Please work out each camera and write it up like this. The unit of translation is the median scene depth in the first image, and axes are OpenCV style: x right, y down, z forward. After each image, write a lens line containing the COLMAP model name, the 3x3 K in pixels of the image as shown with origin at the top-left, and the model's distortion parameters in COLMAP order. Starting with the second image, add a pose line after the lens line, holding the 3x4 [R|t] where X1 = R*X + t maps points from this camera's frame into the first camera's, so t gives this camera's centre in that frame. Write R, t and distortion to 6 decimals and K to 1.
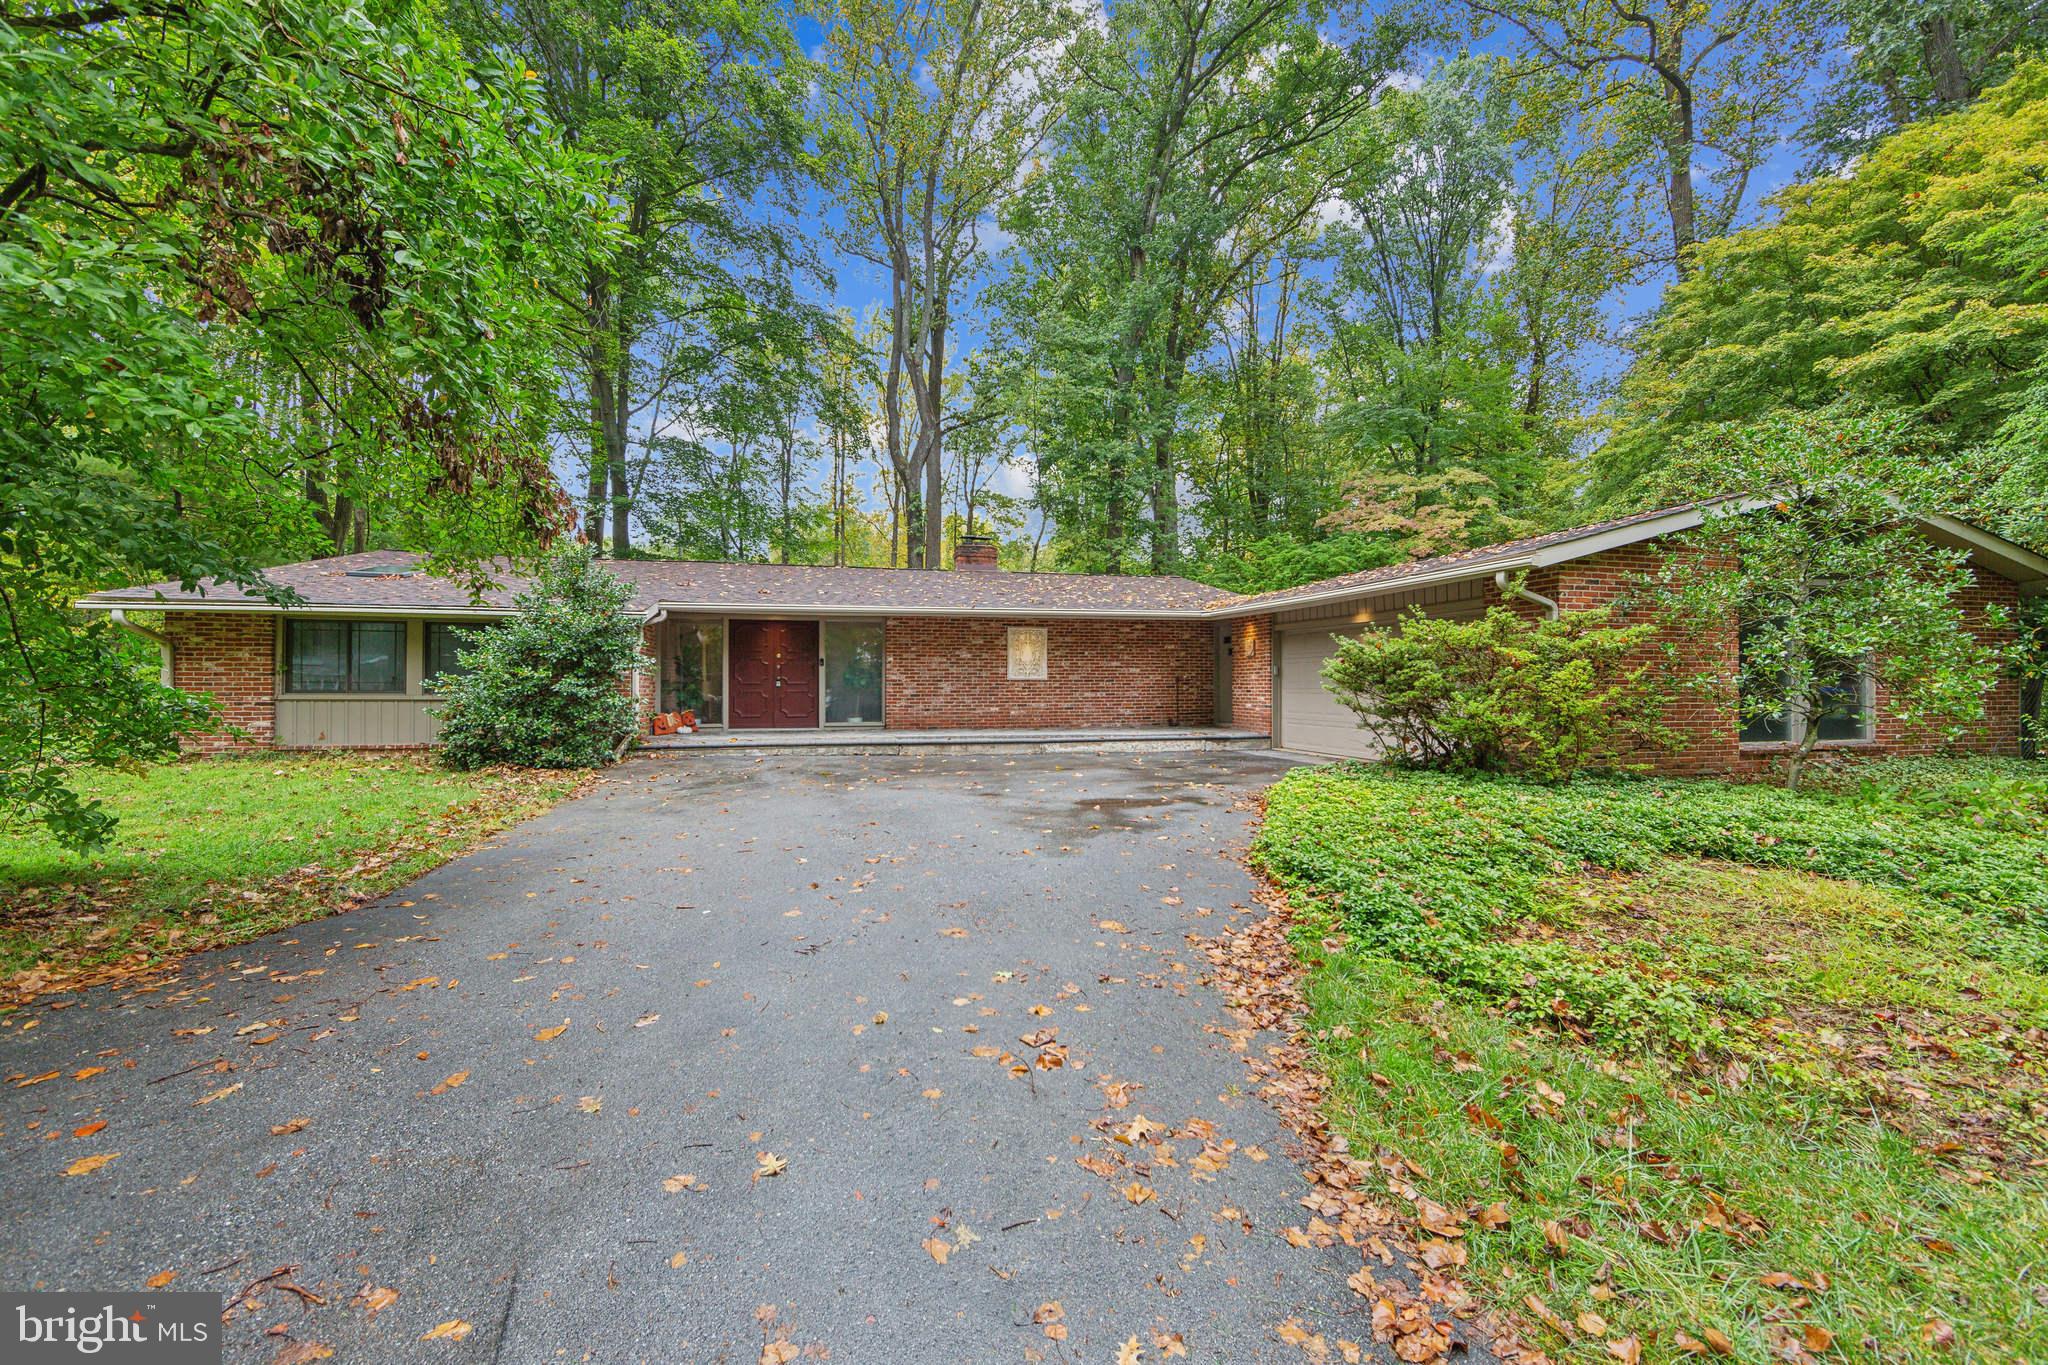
lens RADIAL K [[743.1, 0, 1024.0], [0, 743.1, 682.5], [0, 0, 1]] dist [0.000155, -0.000006]
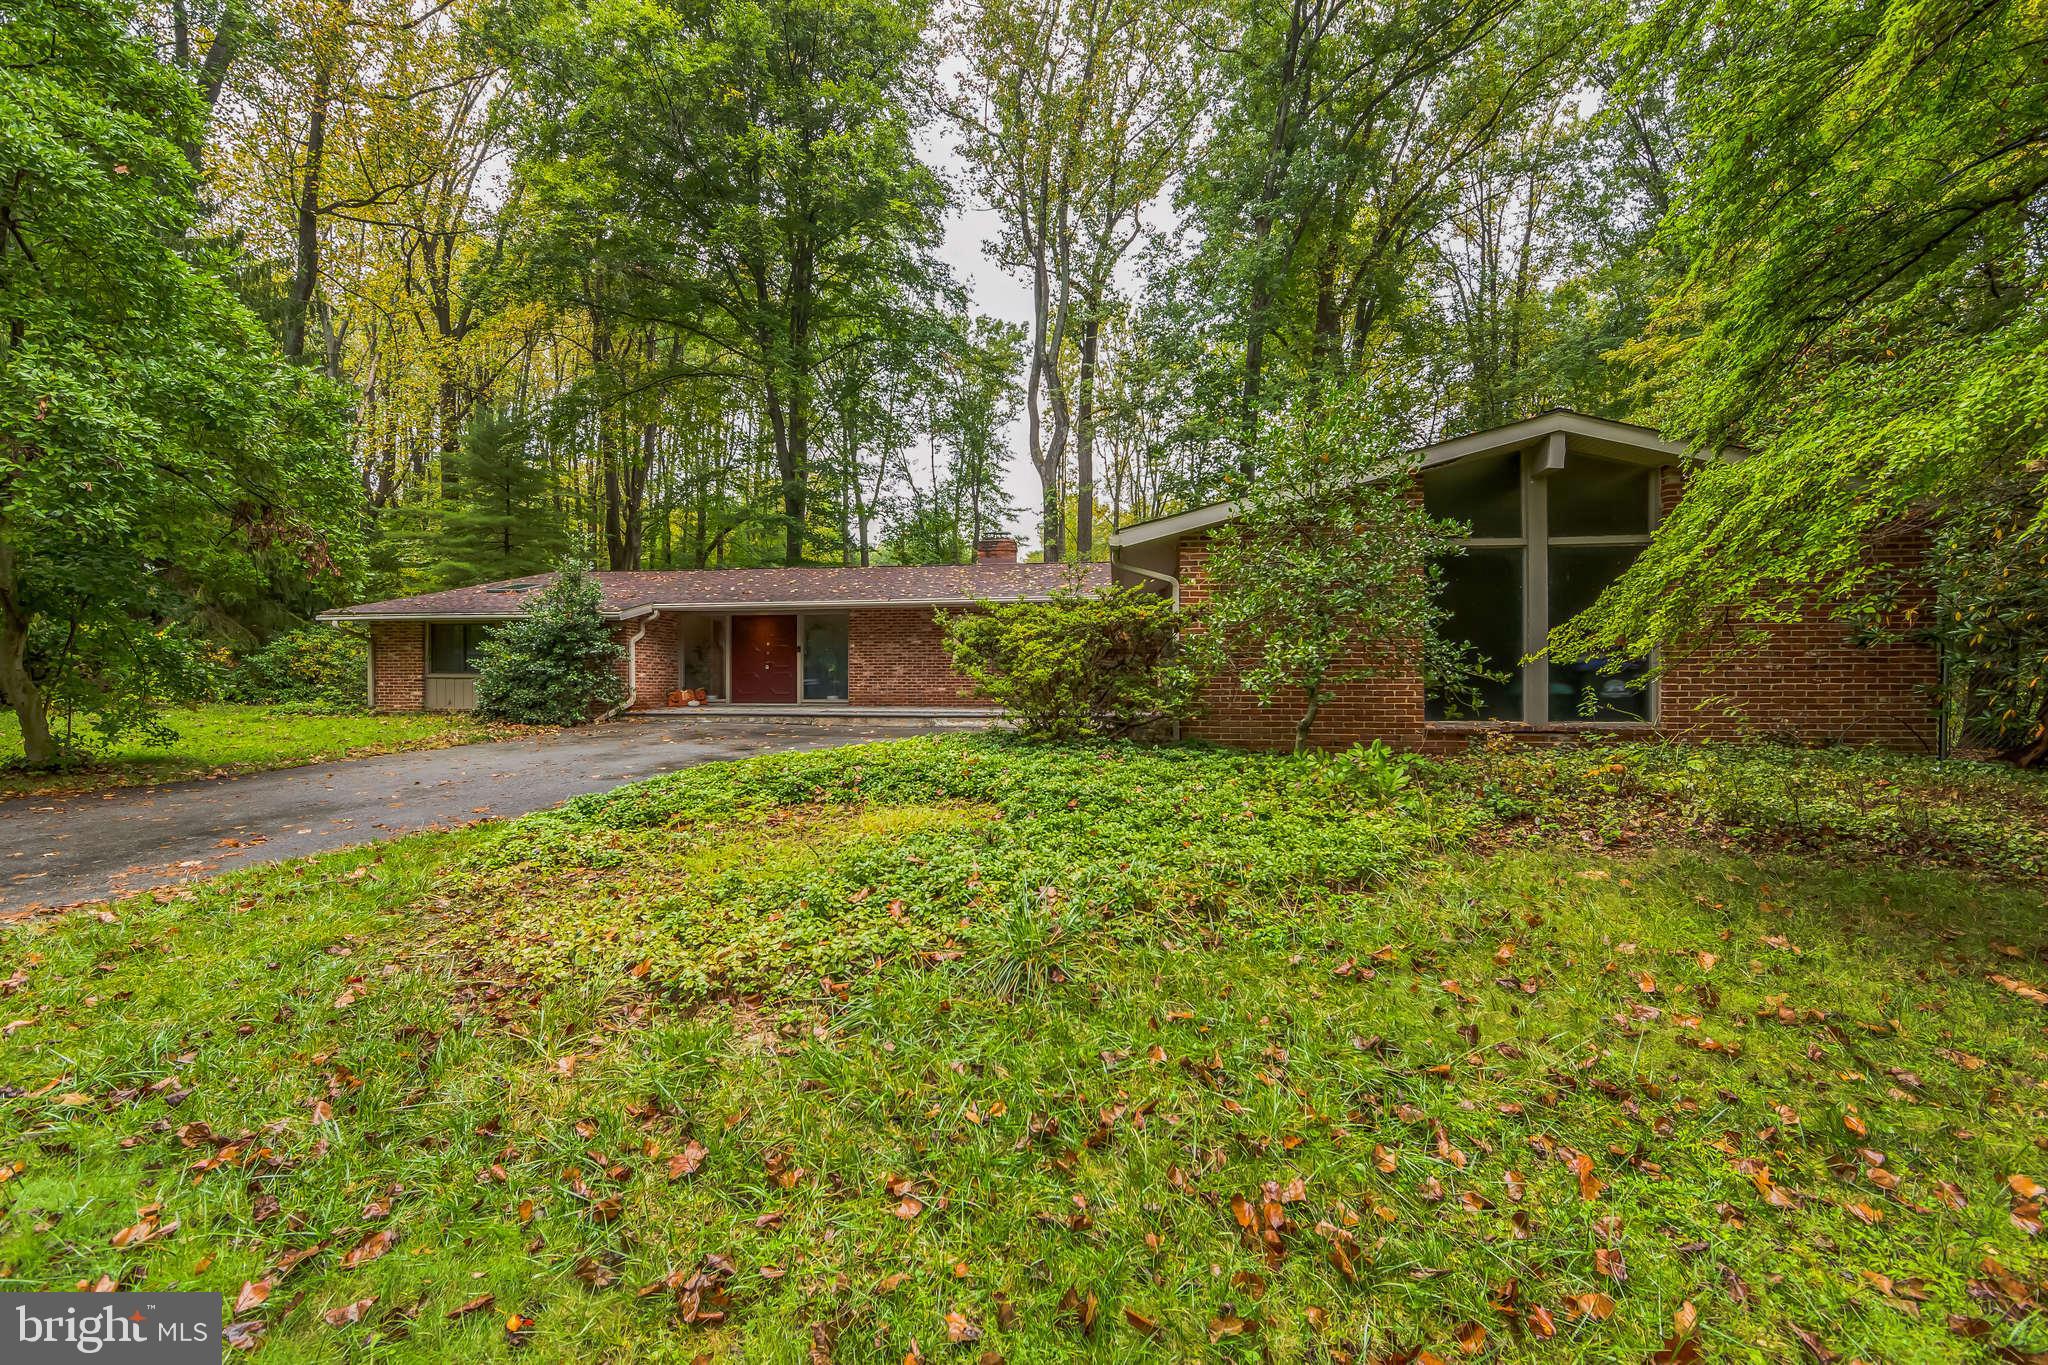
lens RADIAL K [[743.1, 0, 1024.0], [0, 743.1, 682.5], [0, 0, 1]] dist [0.000155, -0.000006]
pose [[0.943766, 0.002011, -0.330609, 0.476559], [0.002755, 0.999899, 0.013948, 0.011254], [0.330604, -0.014074, 0.943665, -0.019275]]
